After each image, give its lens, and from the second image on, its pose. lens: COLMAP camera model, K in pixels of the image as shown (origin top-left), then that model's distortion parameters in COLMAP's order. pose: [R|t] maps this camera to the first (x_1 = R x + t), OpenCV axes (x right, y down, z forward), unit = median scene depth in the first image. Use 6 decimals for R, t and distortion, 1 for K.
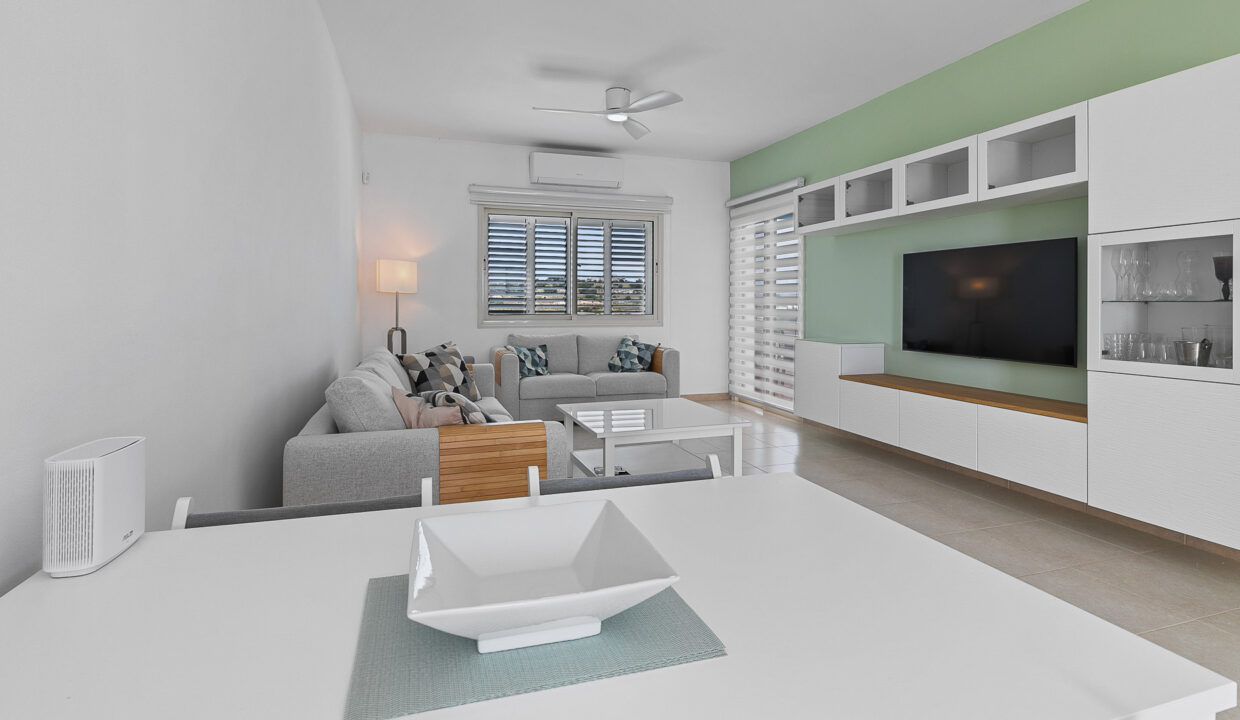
lens RADIAL K [[609.6, 0, 622.8], [0, 609.6, 304.3], [0, 0, 1]] dist [0.007291, 0.000034]
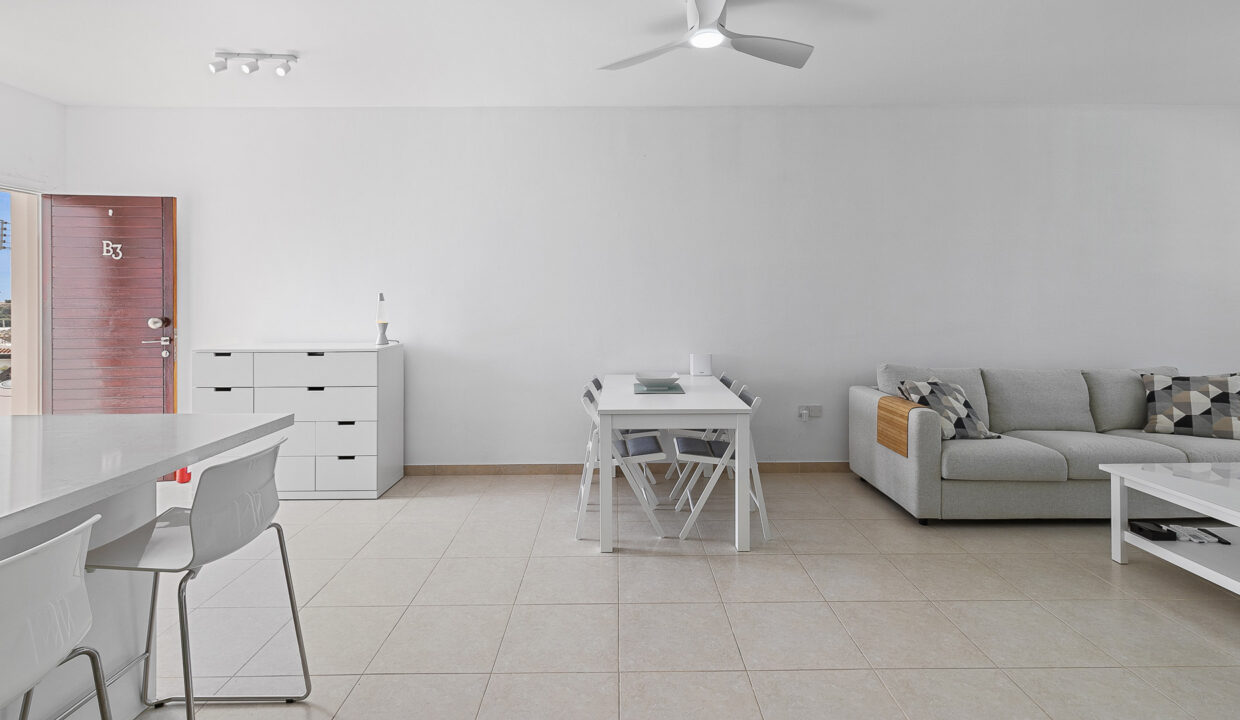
lens RADIAL K [[581.5, 0, 618.2], [0, 581.5, 290.4], [0, 0, 1]] dist [0.010891, -0.001810]
pose [[-0.300855, -0.004479, -0.953659, 0.600095], [-0.000290, 0.999989, -0.004605, -0.039337], [0.953670, -0.001108, -0.300853, 0.280176]]
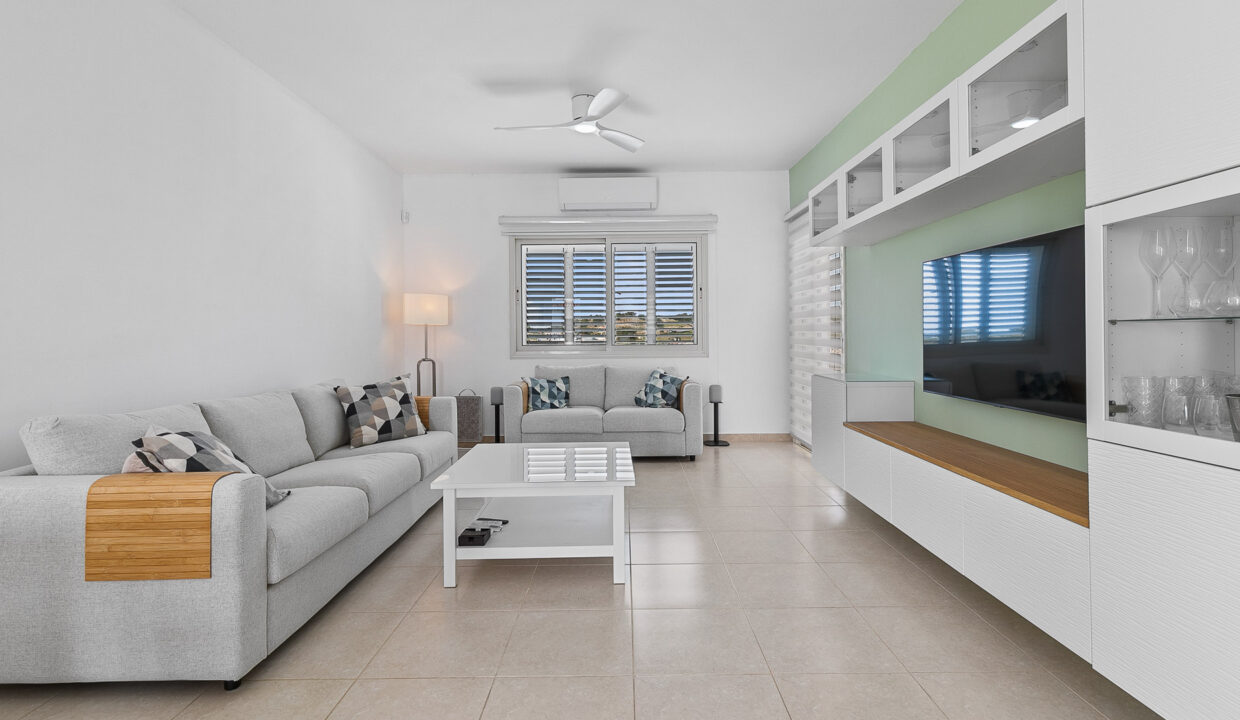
lens RADIAL K [[581.5, 0, 620.4], [0, 581.5, 335.3], [0, 0, 1]] dist [0.010891, -0.001810]
pose [[0.948159, -0.009423, -0.317657, 0.253564], [0.009994, 0.999950, 0.000170, 0.001700], [0.317640, -0.003336, 0.948206, 0.158955]]
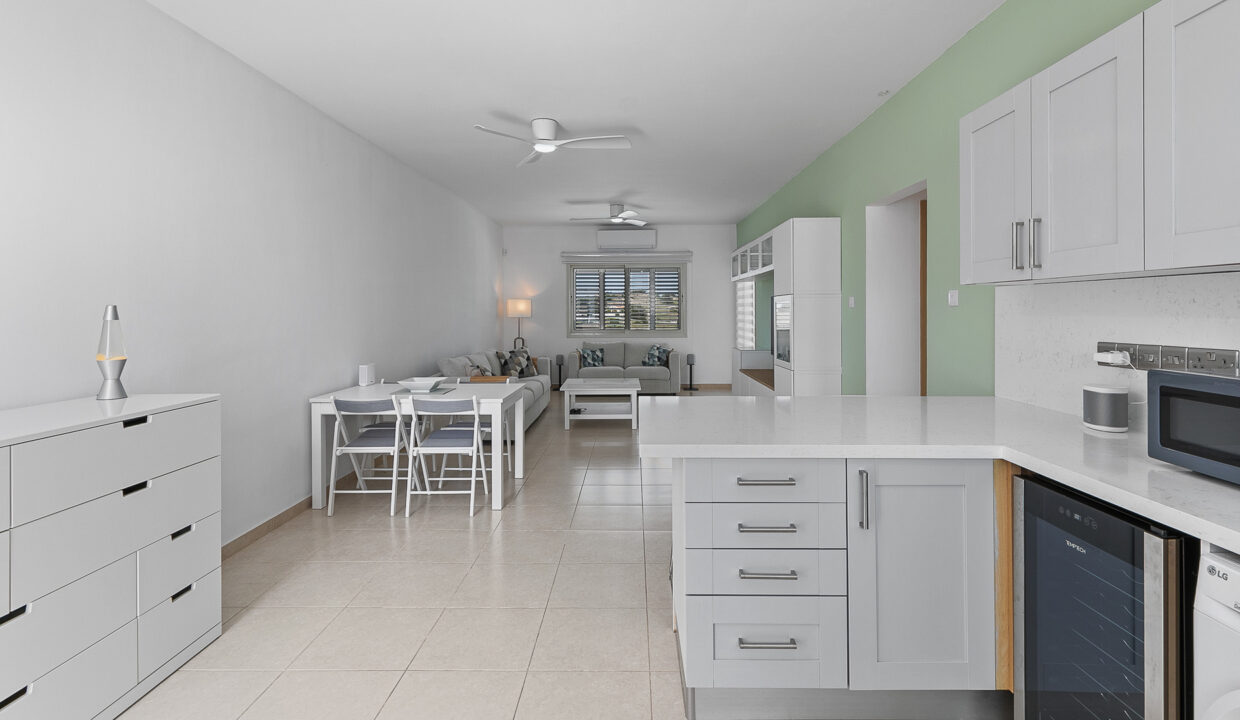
lens RADIAL K [[581.5, 0, 617.3], [0, 581.5, 311.4], [0, 0, 1]] dist [0.010891, -0.001810]
pose [[0.940821, -0.005959, -0.338852, 0.456575], [0.006062, 0.999981, -0.000755, -0.033255], [0.338850, -0.001343, 0.940839, -0.476128]]
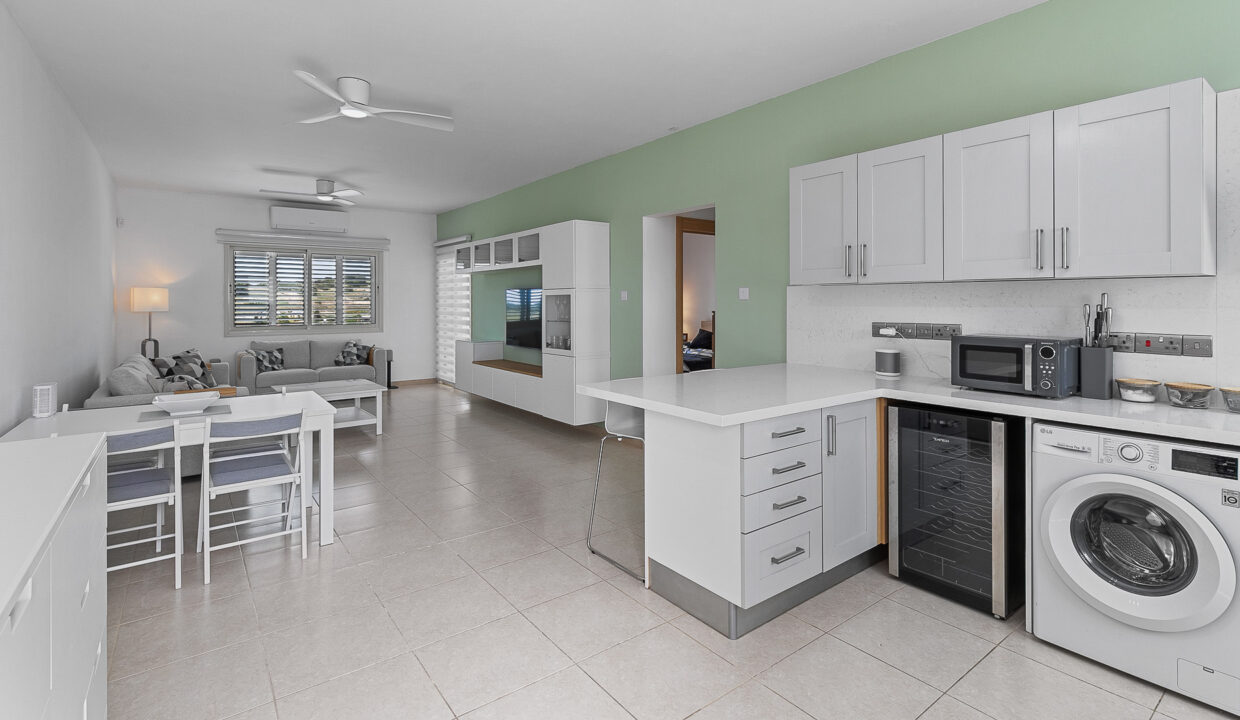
lens RADIAL K [[581.5, 0, 624.9], [0, 581.5, 300.2], [0, 0, 1]] dist [0.010891, -0.001810]
pose [[0.946927, -0.003285, 0.321431, 0.188377], [0.004775, 0.999981, -0.003847, -0.033995], [-0.321413, 0.005178, 0.946925, -0.508083]]
